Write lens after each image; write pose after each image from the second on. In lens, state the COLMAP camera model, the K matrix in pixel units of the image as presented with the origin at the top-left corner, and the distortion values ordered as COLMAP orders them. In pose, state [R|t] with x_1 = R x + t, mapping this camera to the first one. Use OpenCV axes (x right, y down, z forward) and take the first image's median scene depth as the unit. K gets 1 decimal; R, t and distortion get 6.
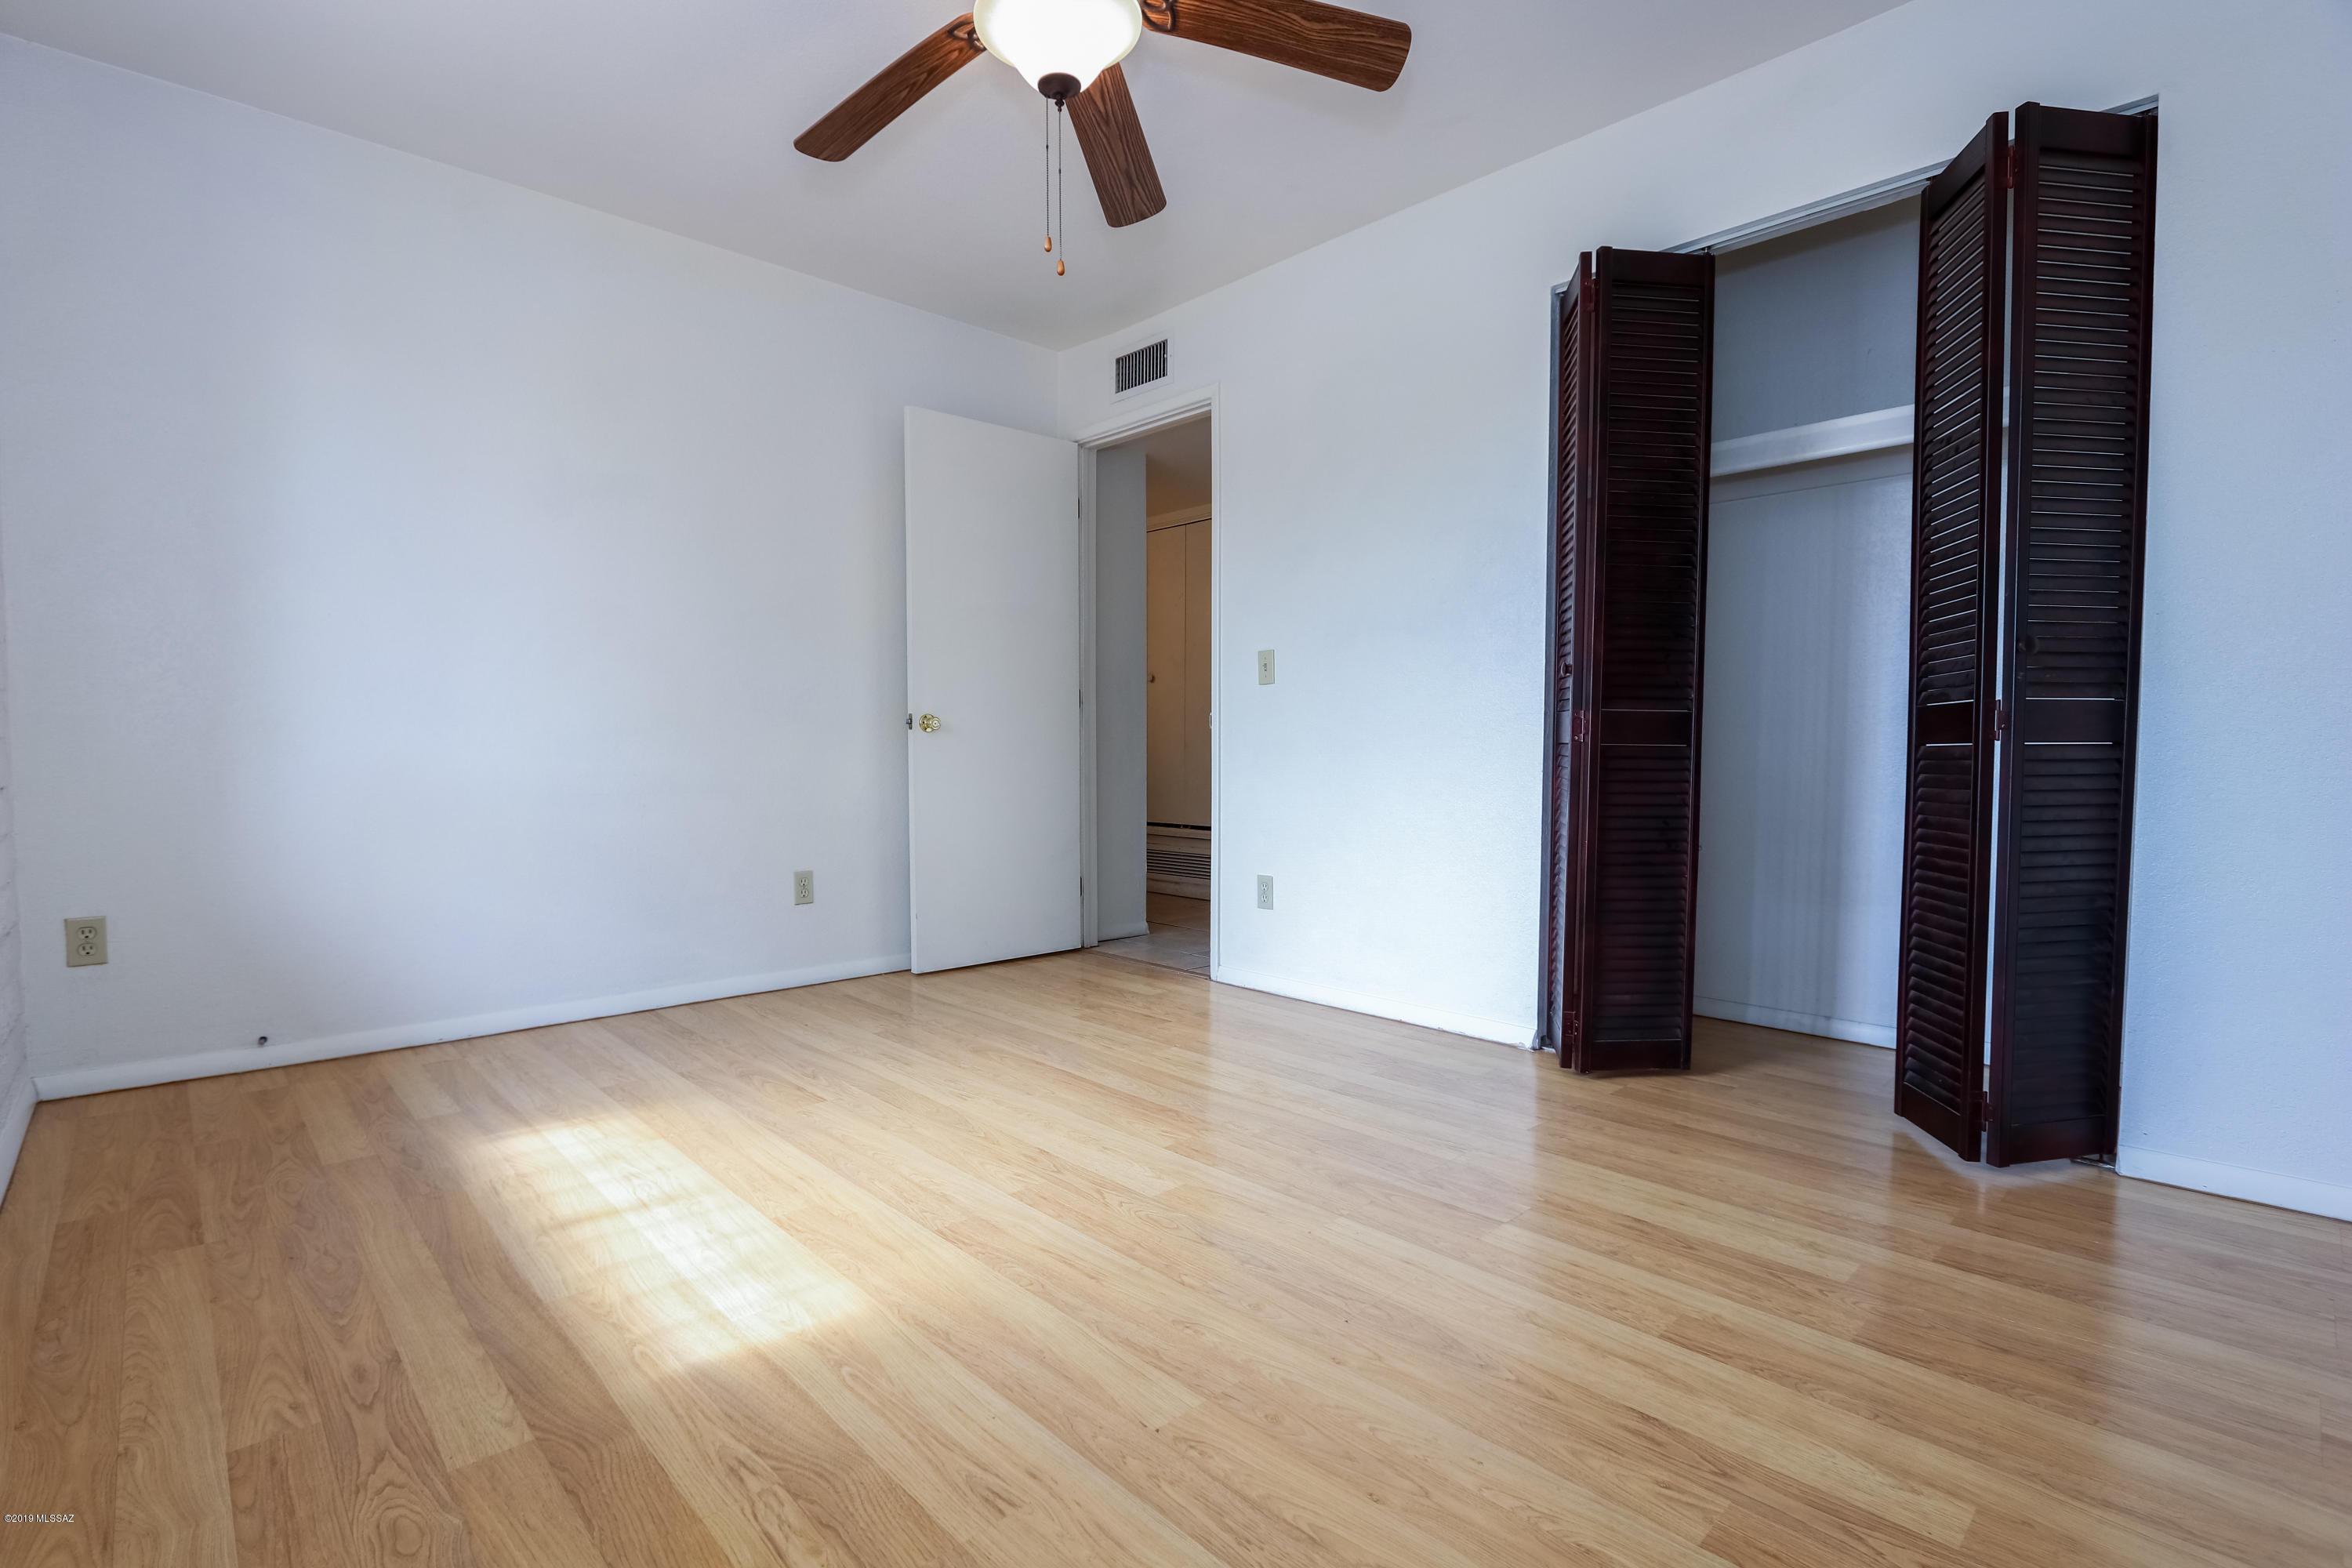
lens RADIAL K [[1099.1, 0, 1176.0], [0, 1099.1, 784.0], [0, 0, 1]] dist [-0.010168, 0.001245]
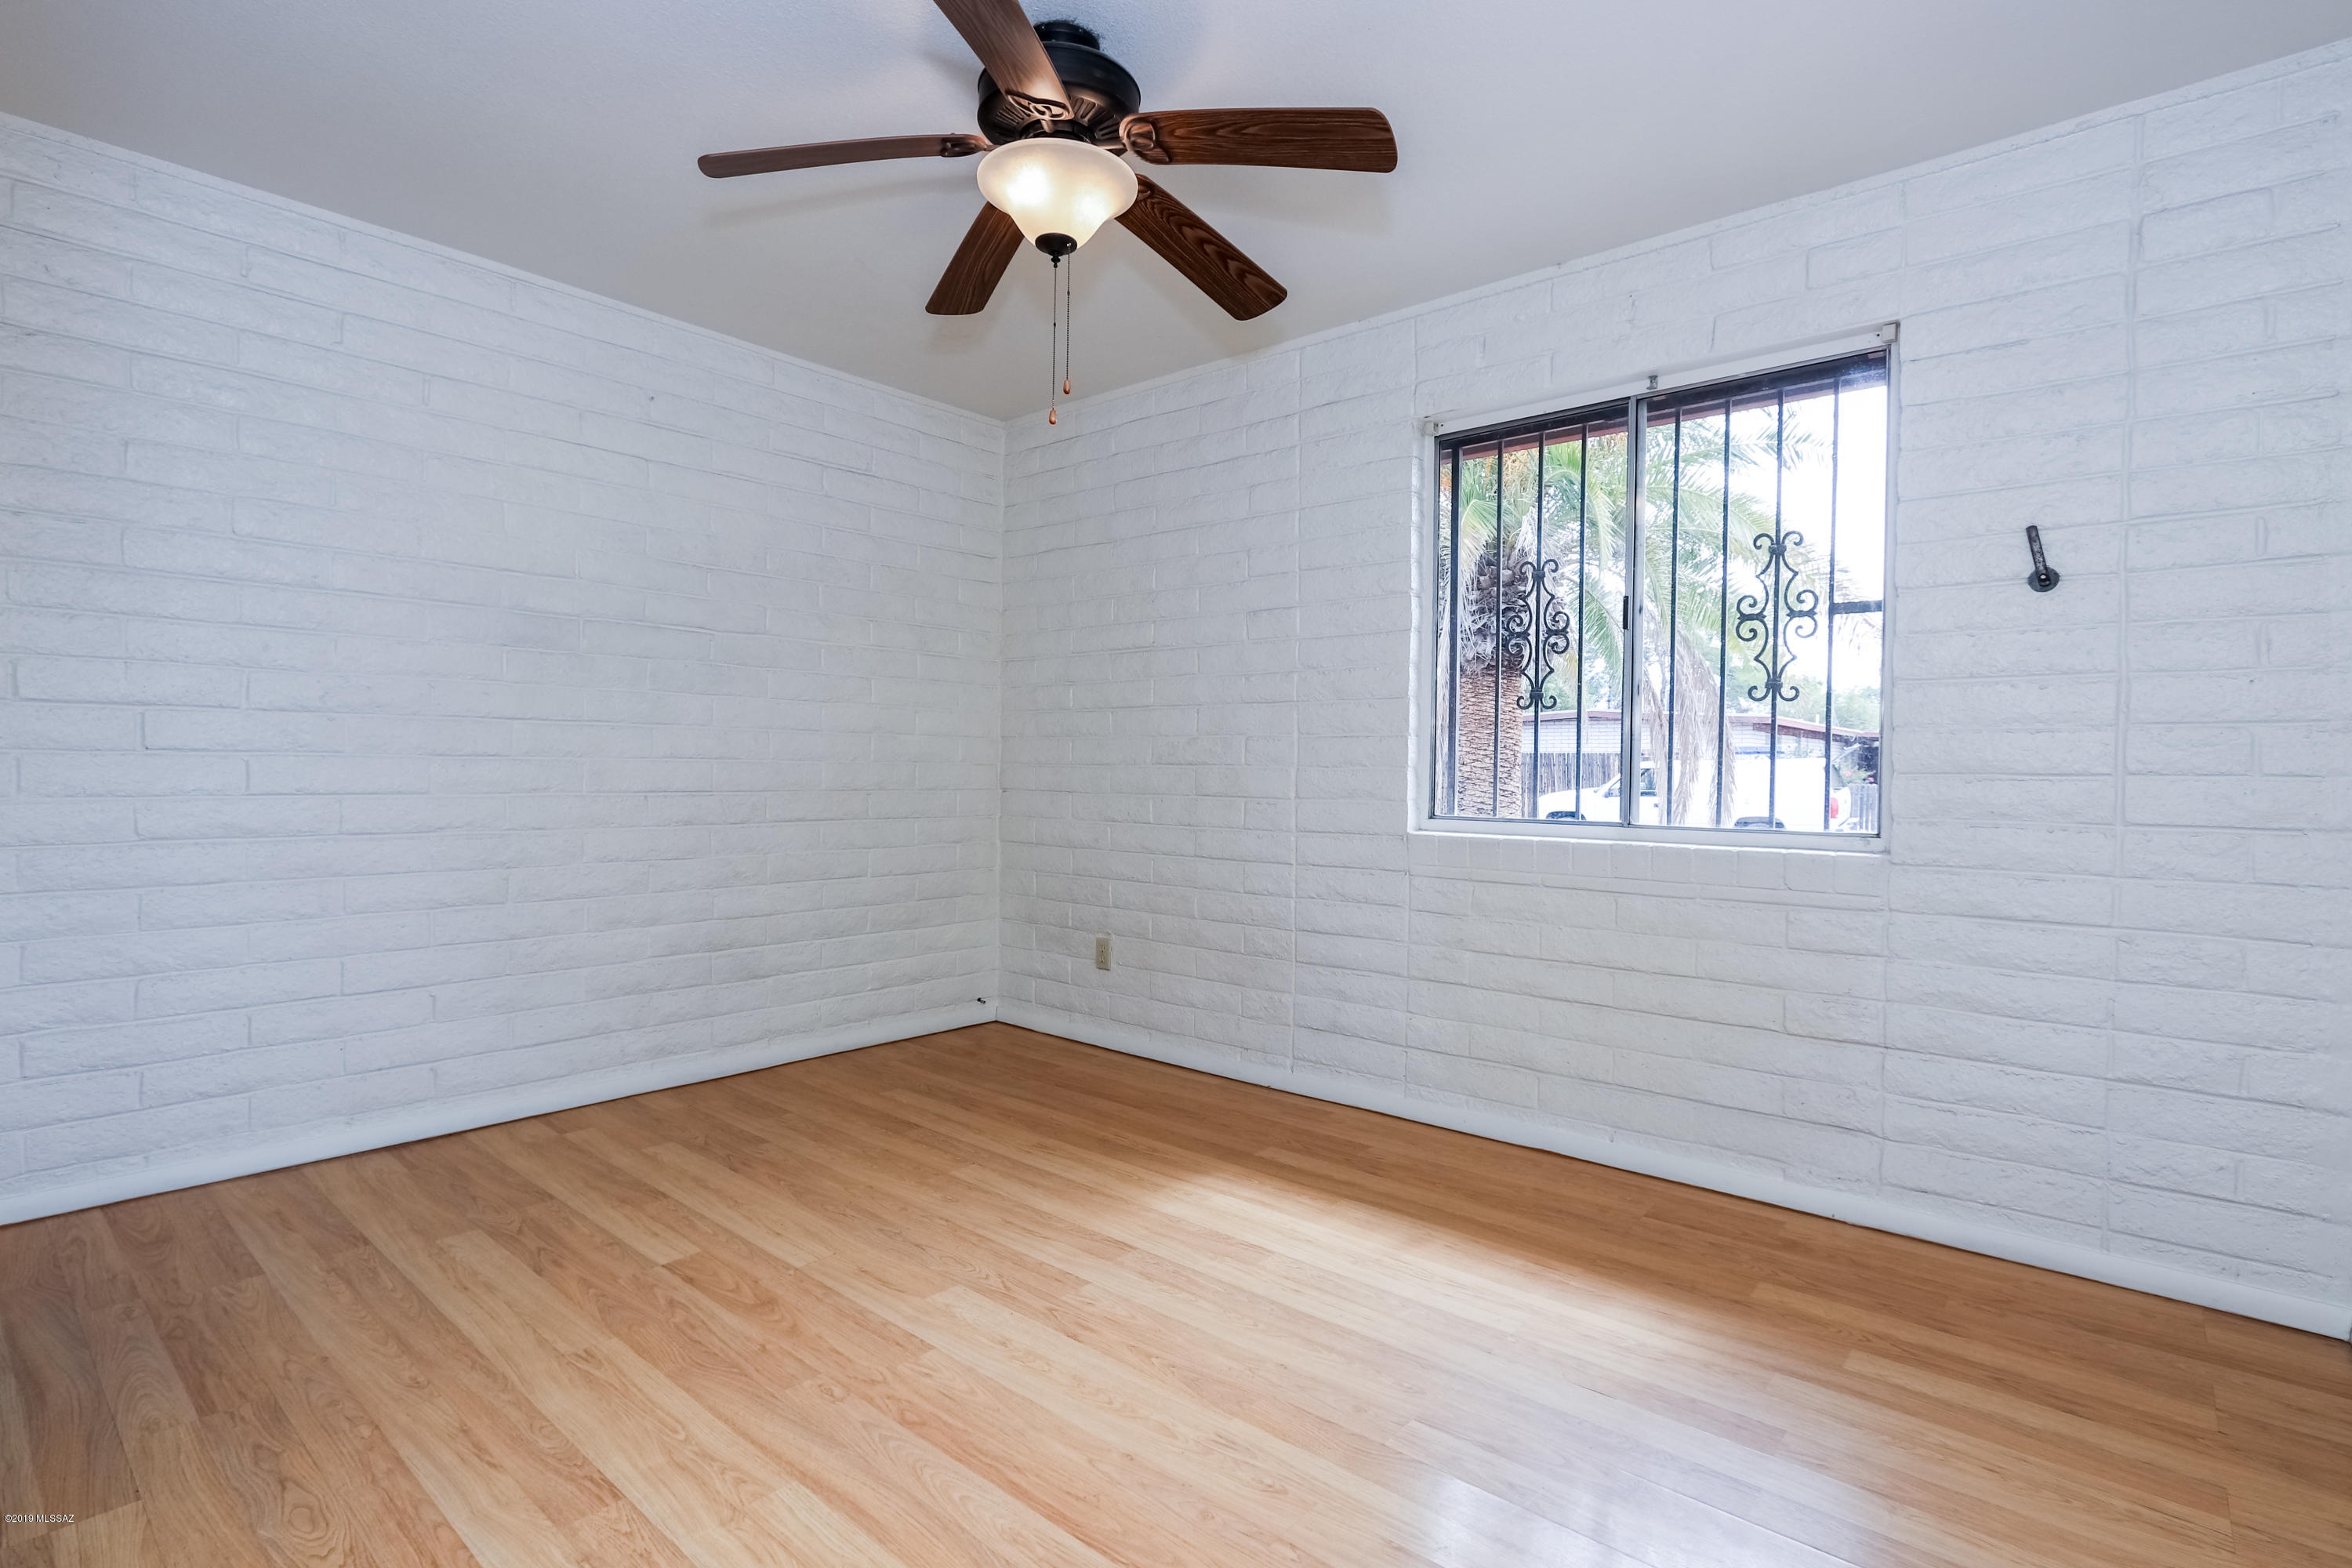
lens RADIAL K [[1099.1, 0, 1176.0], [0, 1099.1, 784.0], [0, 0, 1]] dist [-0.010168, 0.001245]
pose [[-0.994117, -0.011079, -0.107747, -0.148898], [-0.016102, 0.998818, 0.045862, -0.227959], [0.107112, 0.047327, -0.993120, 2.717134]]
